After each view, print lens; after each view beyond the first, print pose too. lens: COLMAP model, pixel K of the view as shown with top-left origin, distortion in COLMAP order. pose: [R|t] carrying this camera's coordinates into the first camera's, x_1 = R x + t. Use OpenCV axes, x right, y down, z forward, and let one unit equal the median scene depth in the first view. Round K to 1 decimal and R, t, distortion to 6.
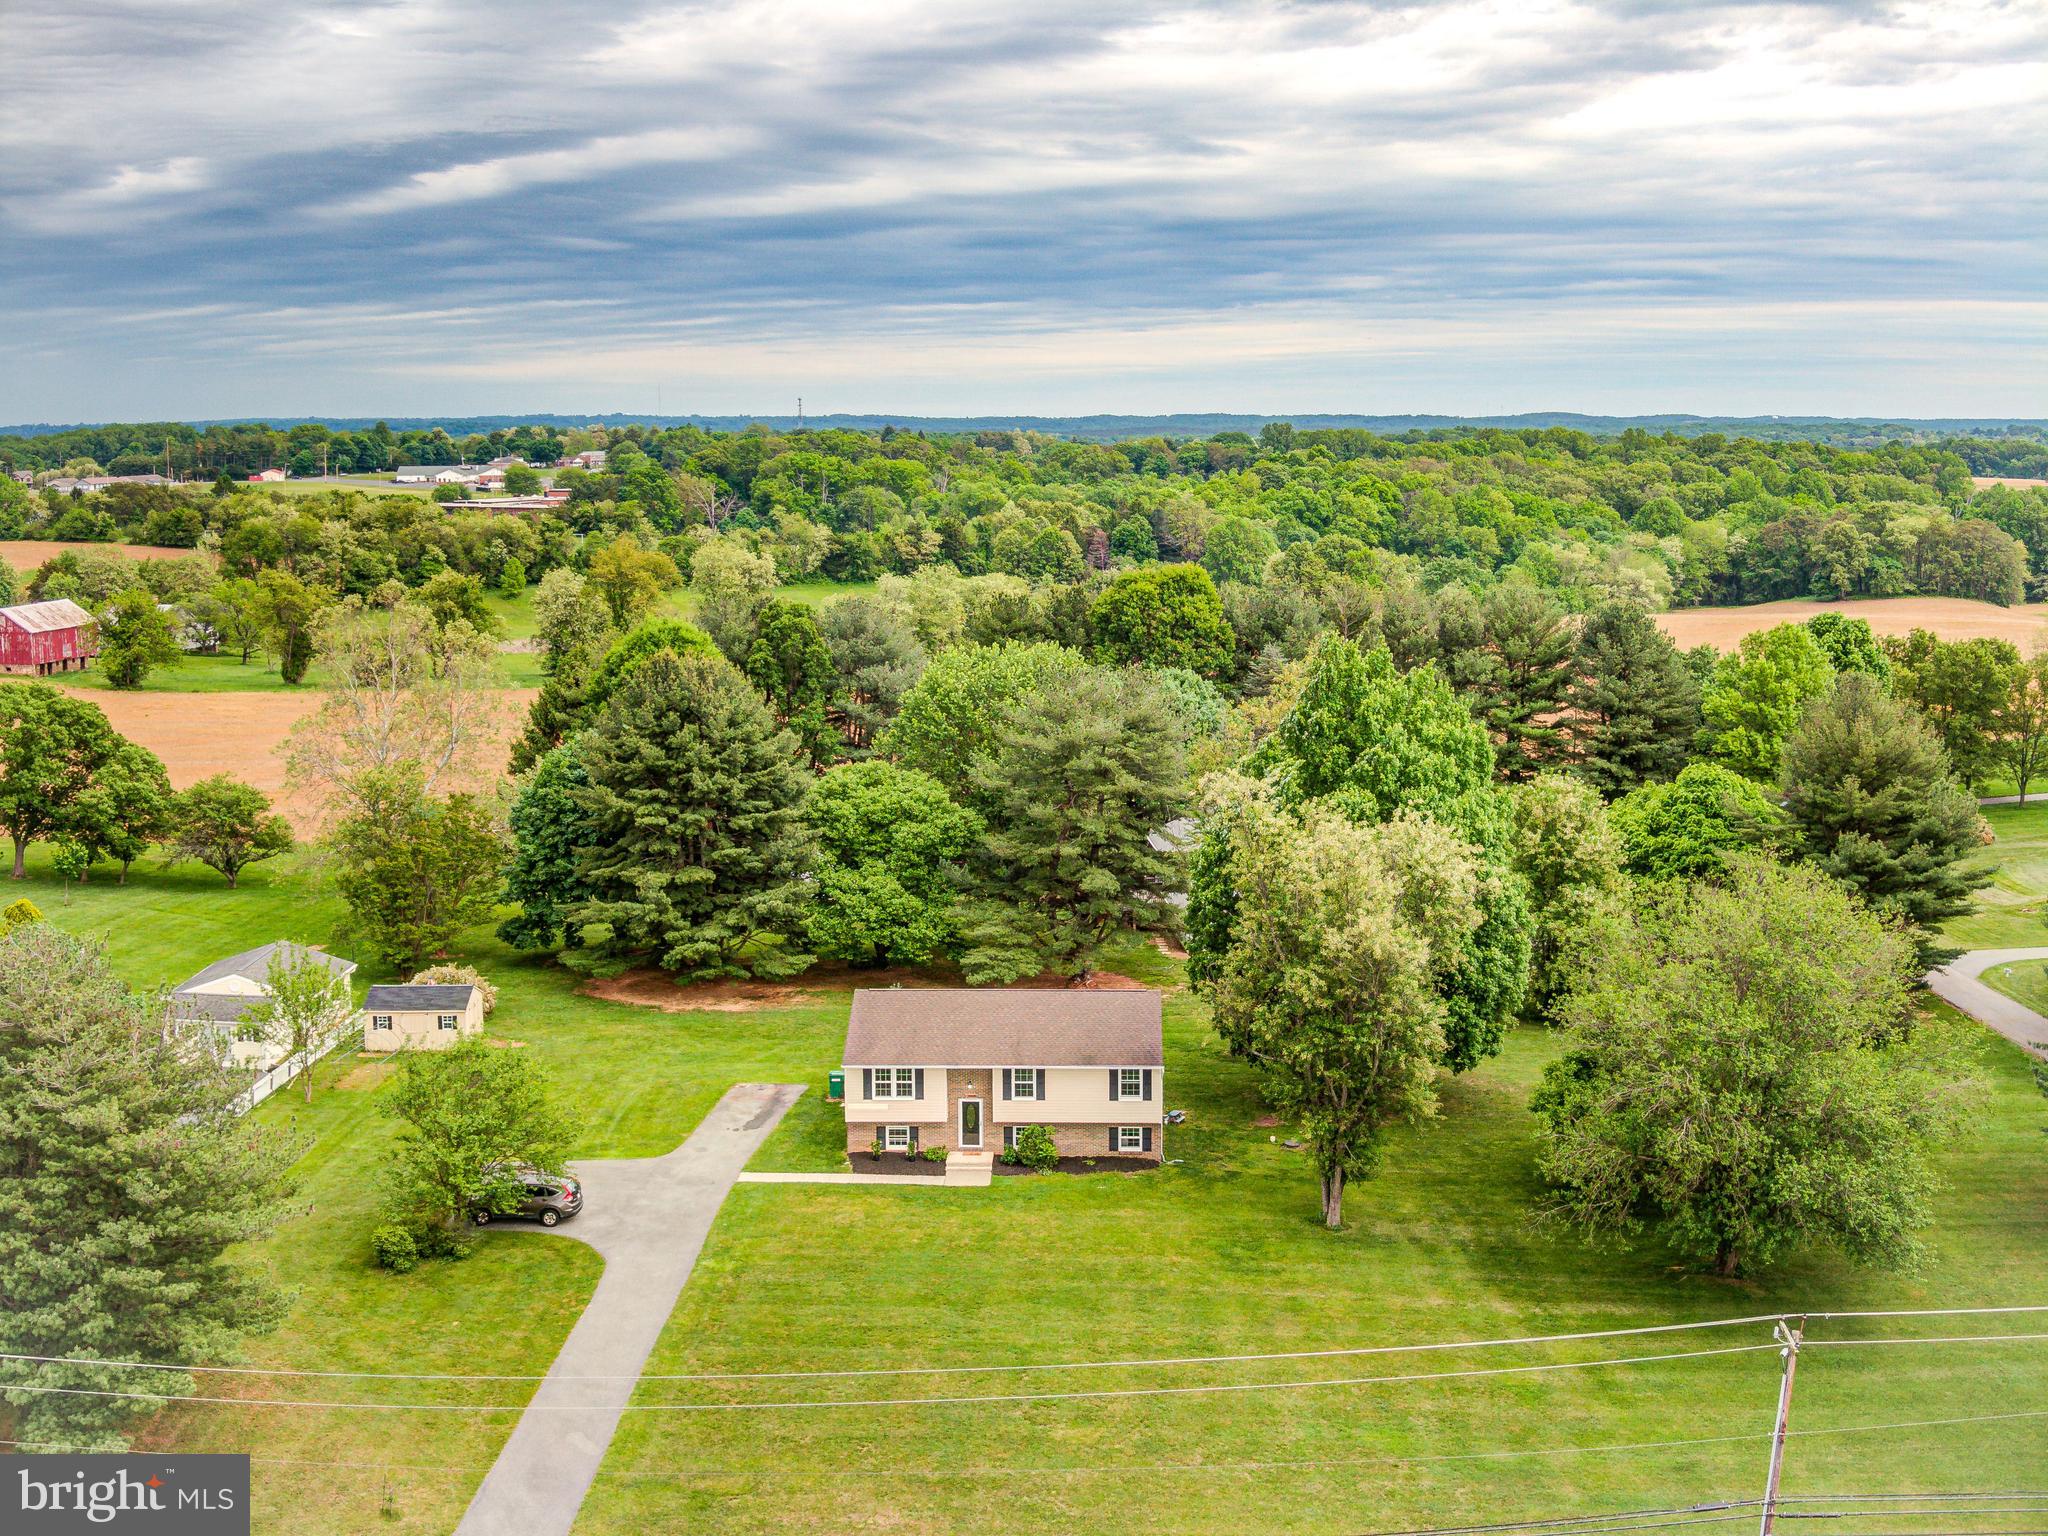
lens RADIAL K [[2313.1, 0, 1024.0], [0, 2313.1, 768.0], [0, 0, 1]] dist [0.187816, -1.271174]
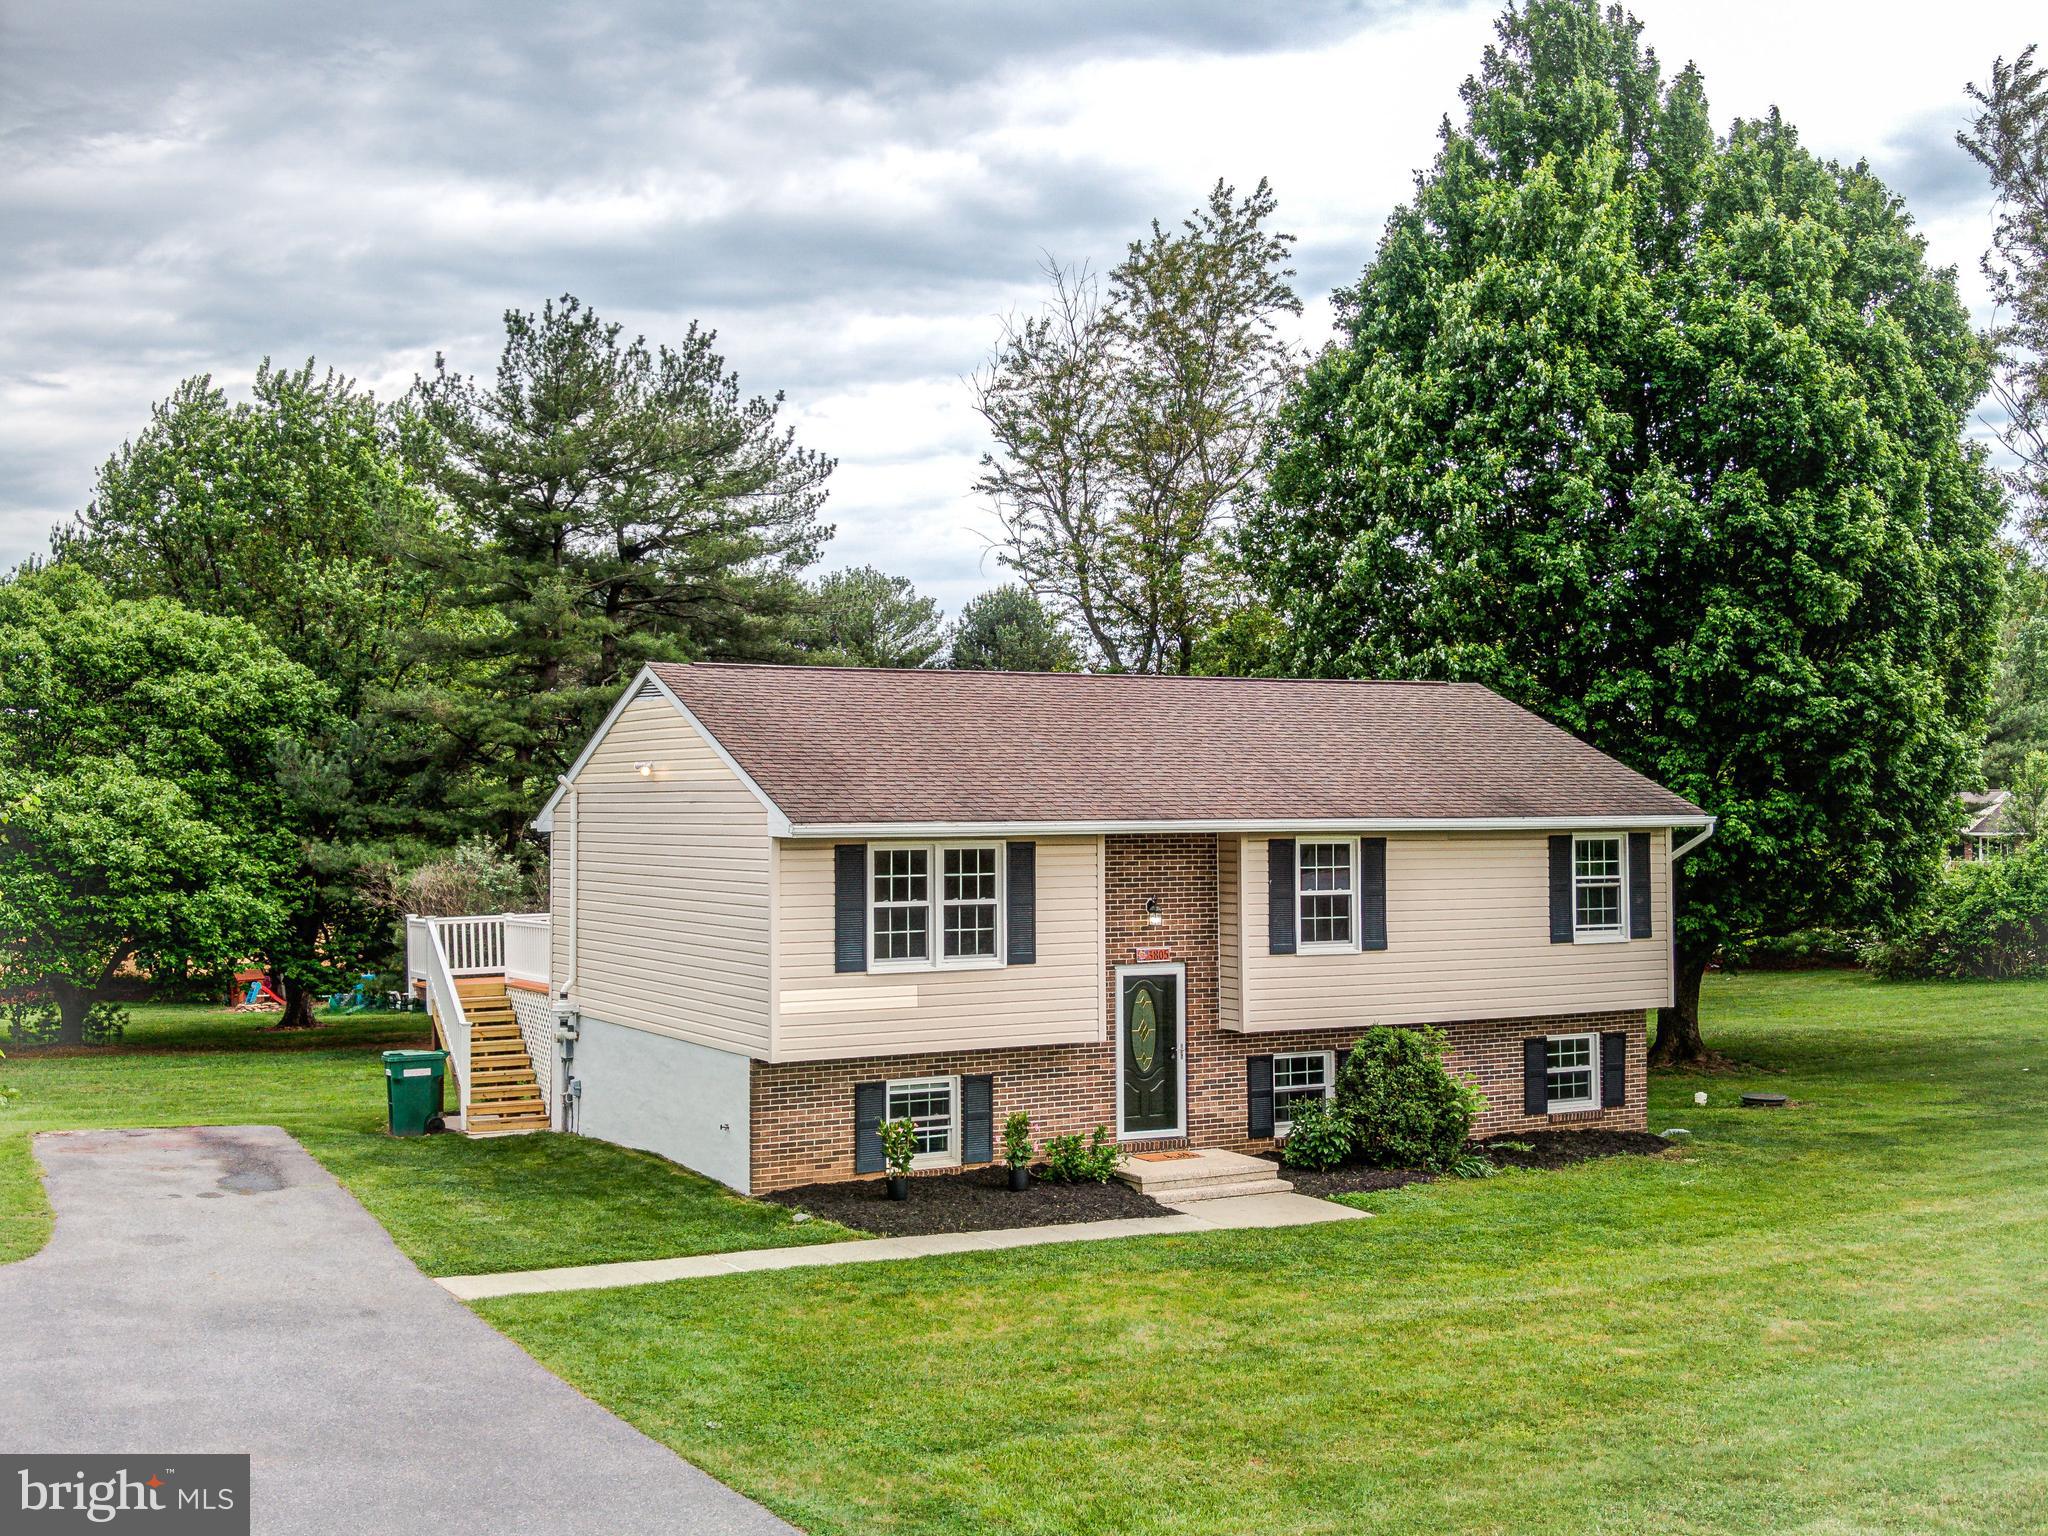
lens RADIAL K [[2313.1, 0, 1024.0], [0, 2313.1, 768.0], [0, 0, 1]] dist [0.187816, -1.271174]
pose [[0.854168, 0.015951, 0.519752, -0.144371], [0.076010, 0.984963, -0.155144, 0.124268], [-0.514411, 0.172026, 0.840112, 0.581264]]
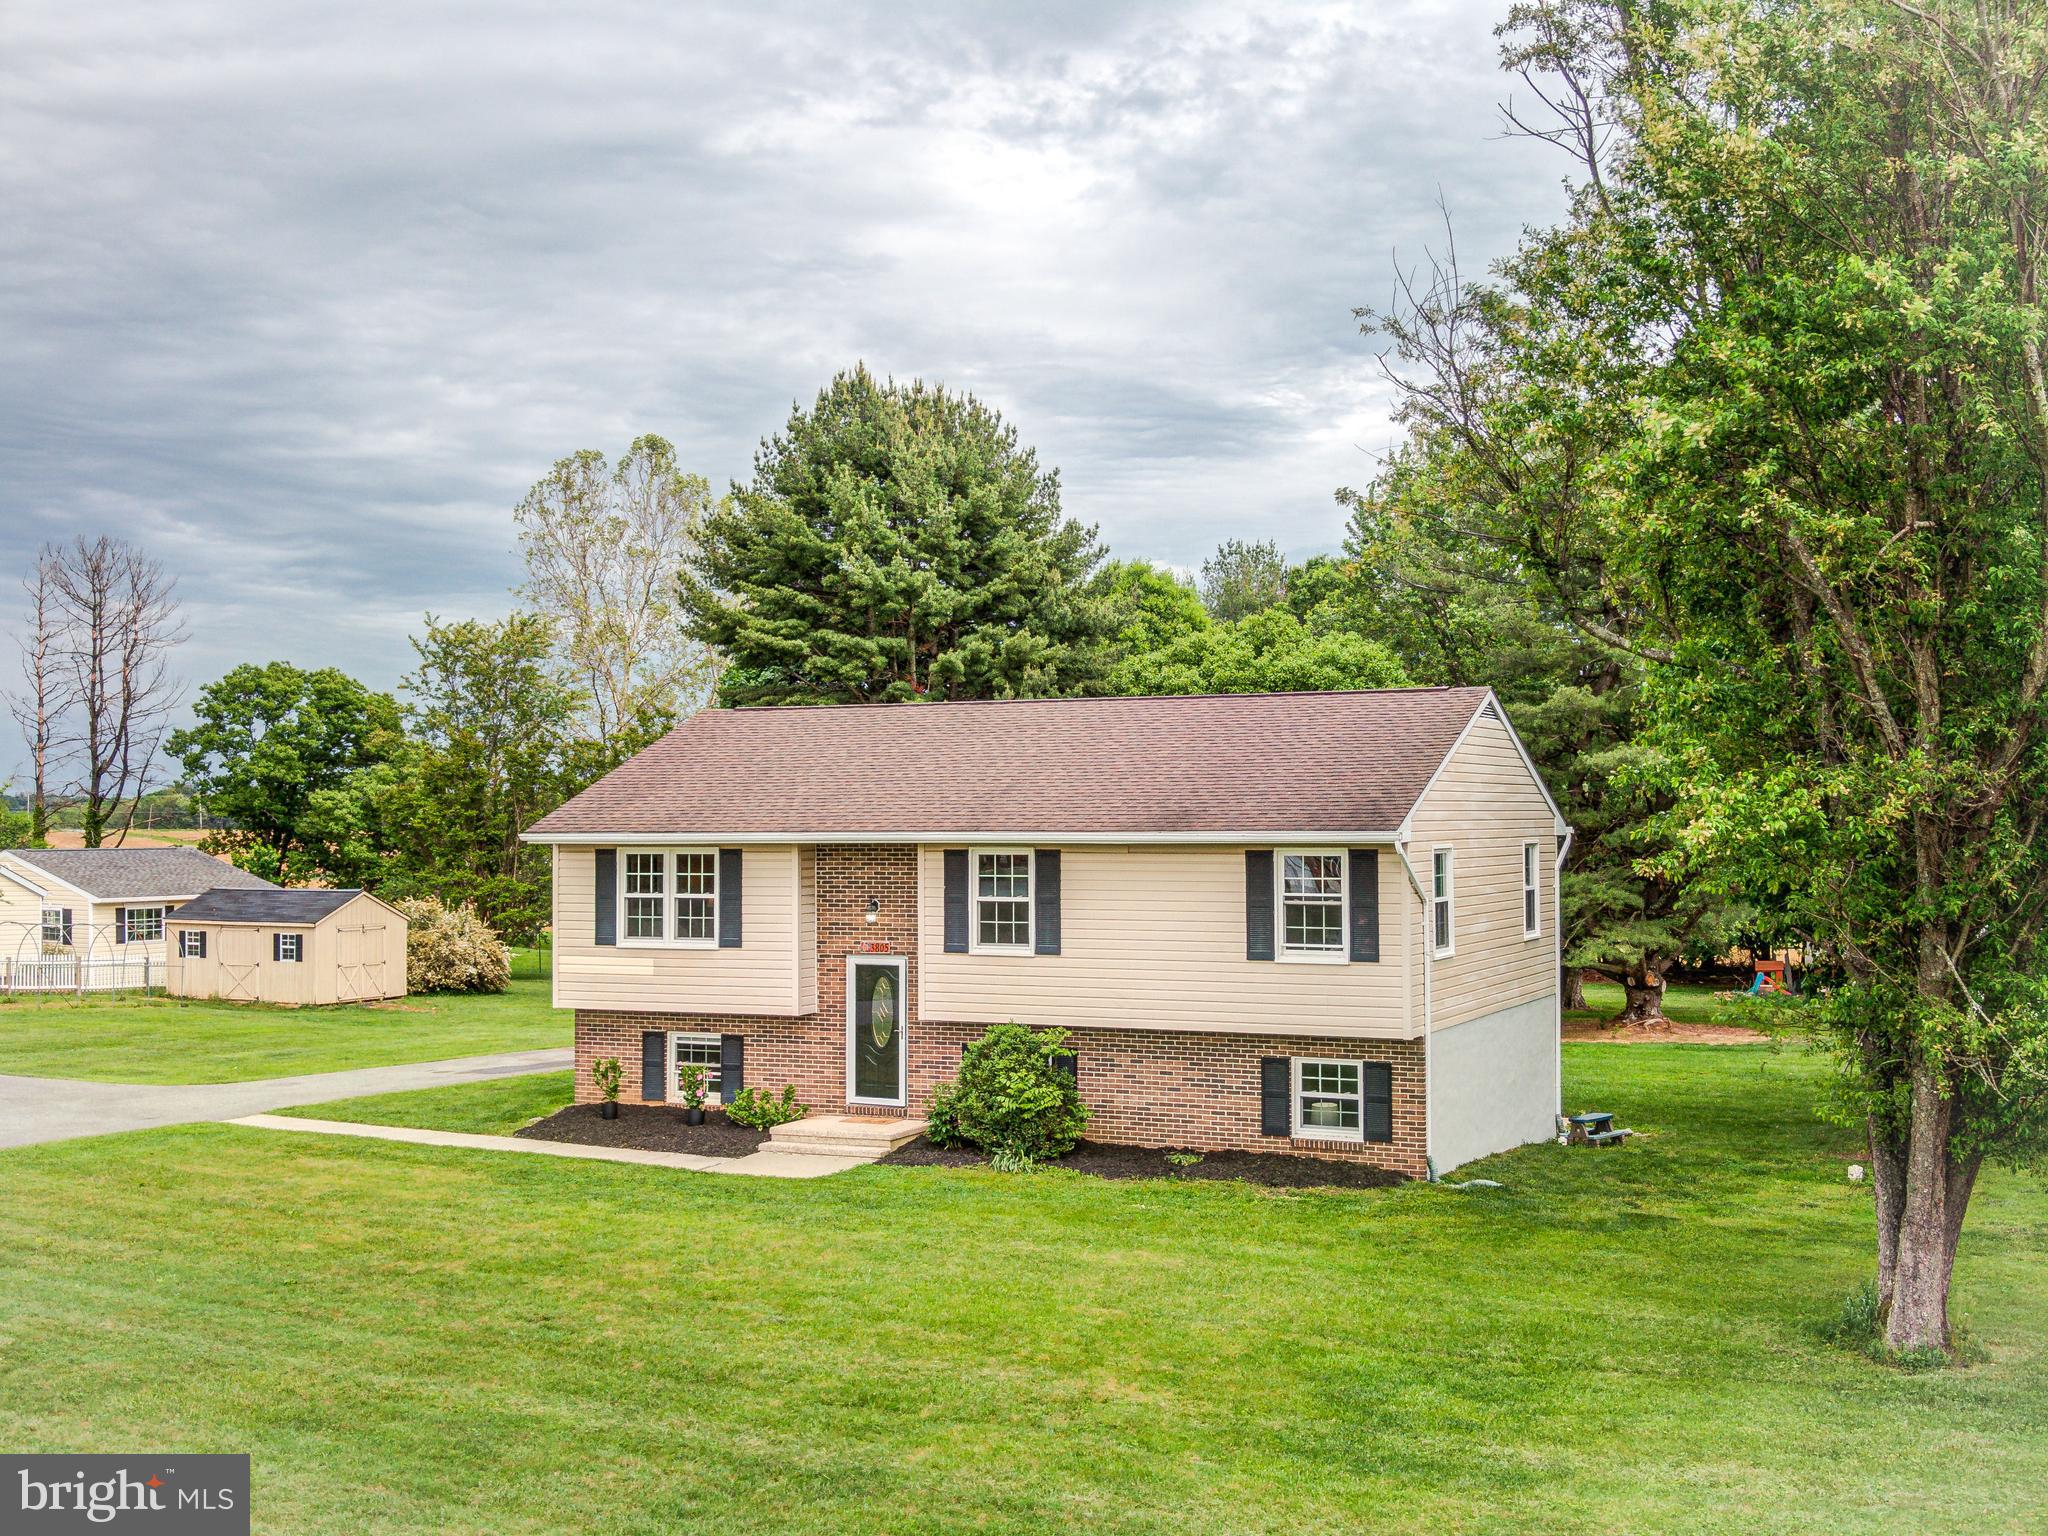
lens RADIAL K [[2313.1, 0, 1024.0], [0, 2313.1, 768.0], [0, 0, 1]] dist [0.187816, -1.271174]
pose [[0.920349, -0.001039, -0.391097, 0.099335], [-0.064760, 0.985787, -0.155016, 0.127672], [0.385699, 0.167996, 0.907201, 0.532925]]
